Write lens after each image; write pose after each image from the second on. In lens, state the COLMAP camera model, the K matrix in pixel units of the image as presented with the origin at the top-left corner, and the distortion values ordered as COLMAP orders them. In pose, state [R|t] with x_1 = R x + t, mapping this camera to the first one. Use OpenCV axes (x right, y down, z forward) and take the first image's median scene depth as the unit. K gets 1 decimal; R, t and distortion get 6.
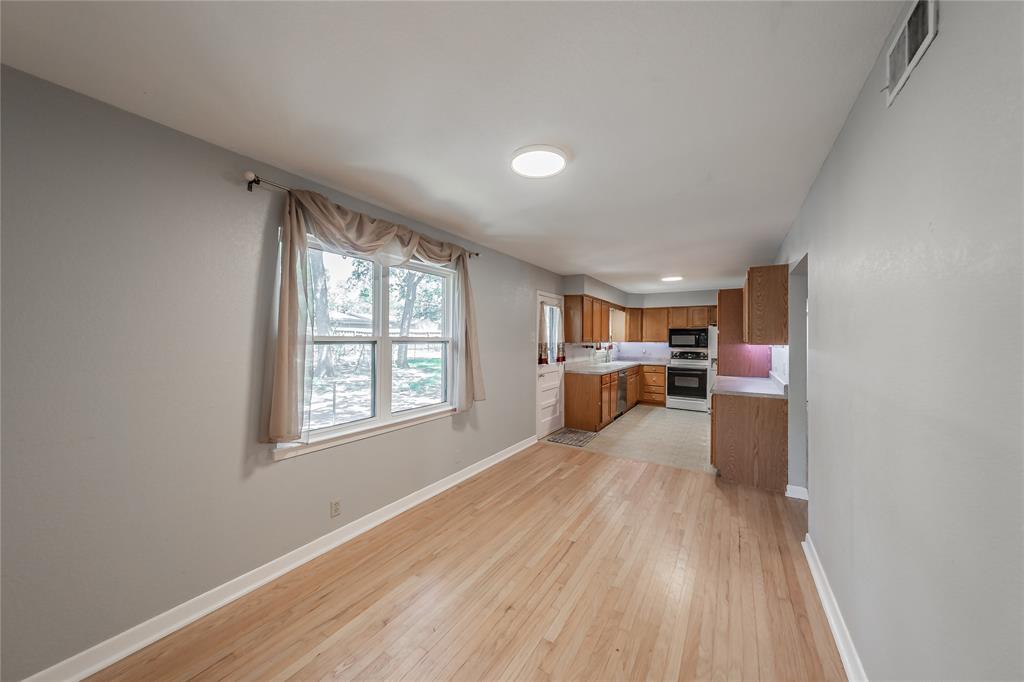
lens RADIAL K [[358.3, 0, 513.9], [0, 358.3, 336.0], [0, 0, 1]] dist [0.000401, 0.000048]
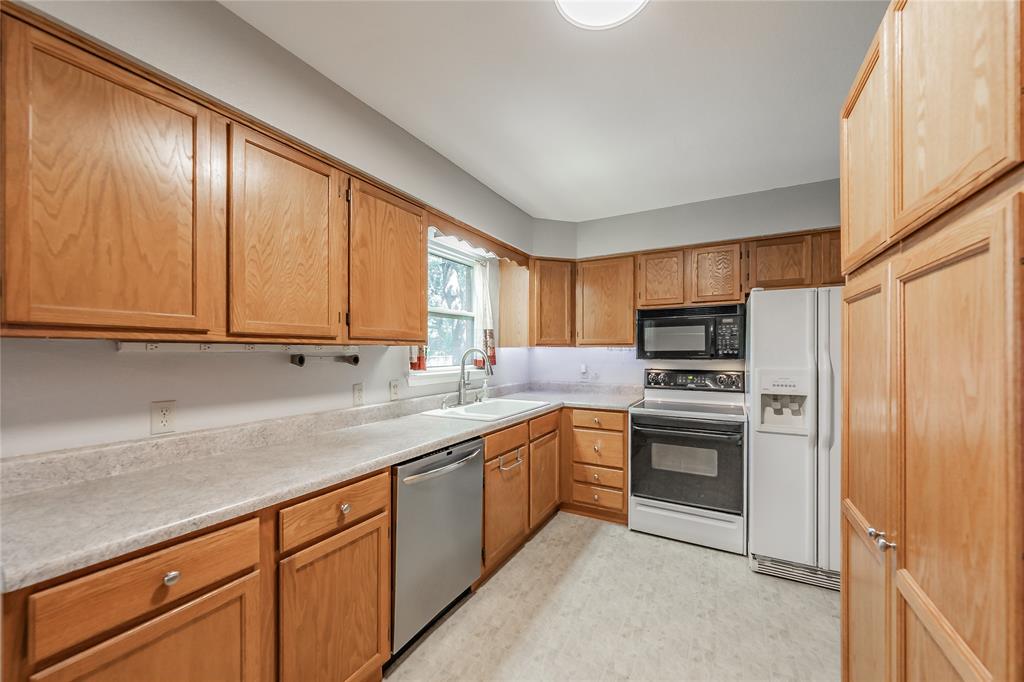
lens RADIAL K [[381.0, 0, 535.0], [0, 381.0, 350.3], [0, 0, 1]] dist [-0.000713, -0.000095]
pose [[0.996615, -0.007760, 0.081839, 0.303662], [0.007523, 0.999967, 0.003213, 0.020843], [-0.081861, -0.002586, 0.996640, 0.633221]]
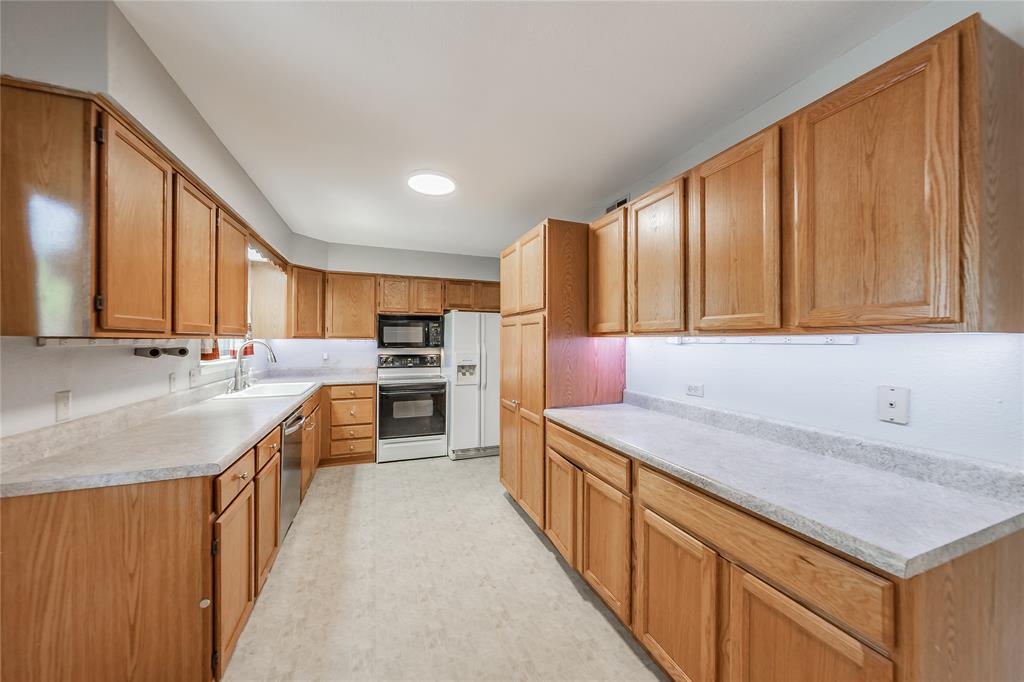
lens RADIAL K [[357.8, 0, 512.0], [0, 357.8, 341.0], [0, 0, 1]] dist [0.001291, 0.000047]
pose [[0.614912, -0.006154, 0.788571, 0.134825], [-0.003529, 0.999938, 0.010555, 0.014882], [-0.788587, -0.009273, 0.614853, 0.523873]]
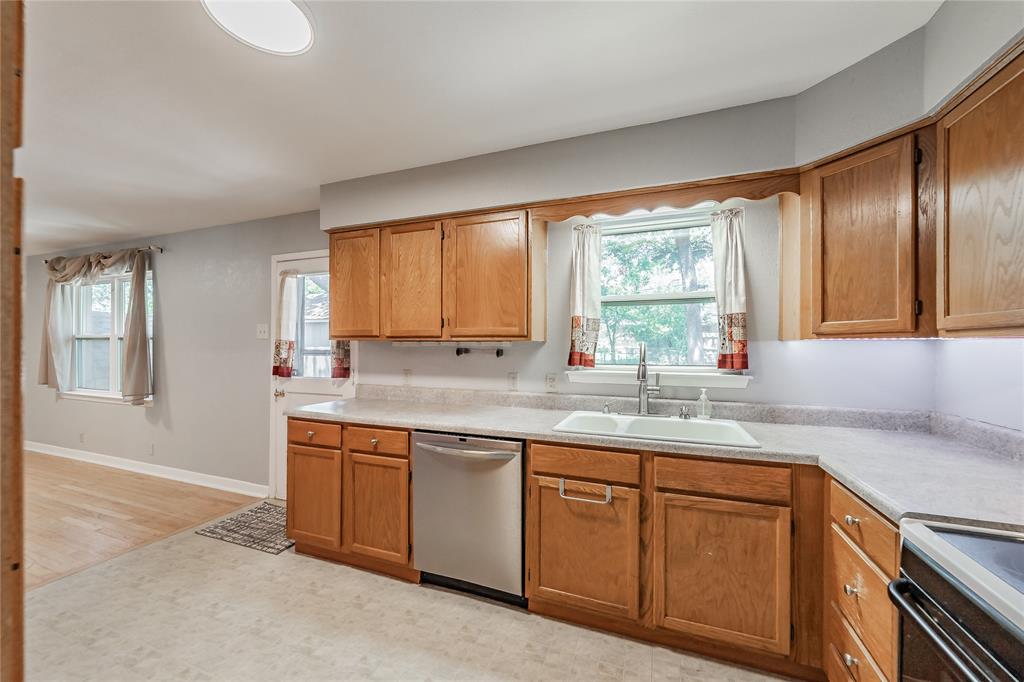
lens RADIAL K [[367.1, 0, 492.6], [0, 367.1, 346.4], [0, 0, 1]] dist [-0.000418, 0.000004]
pose [[0.195250, -0.007082, -0.980728, 0.517939], [0.002273, 0.999975, -0.006769, 0.023946], [0.980751, -0.000908, 0.195261, 0.846044]]
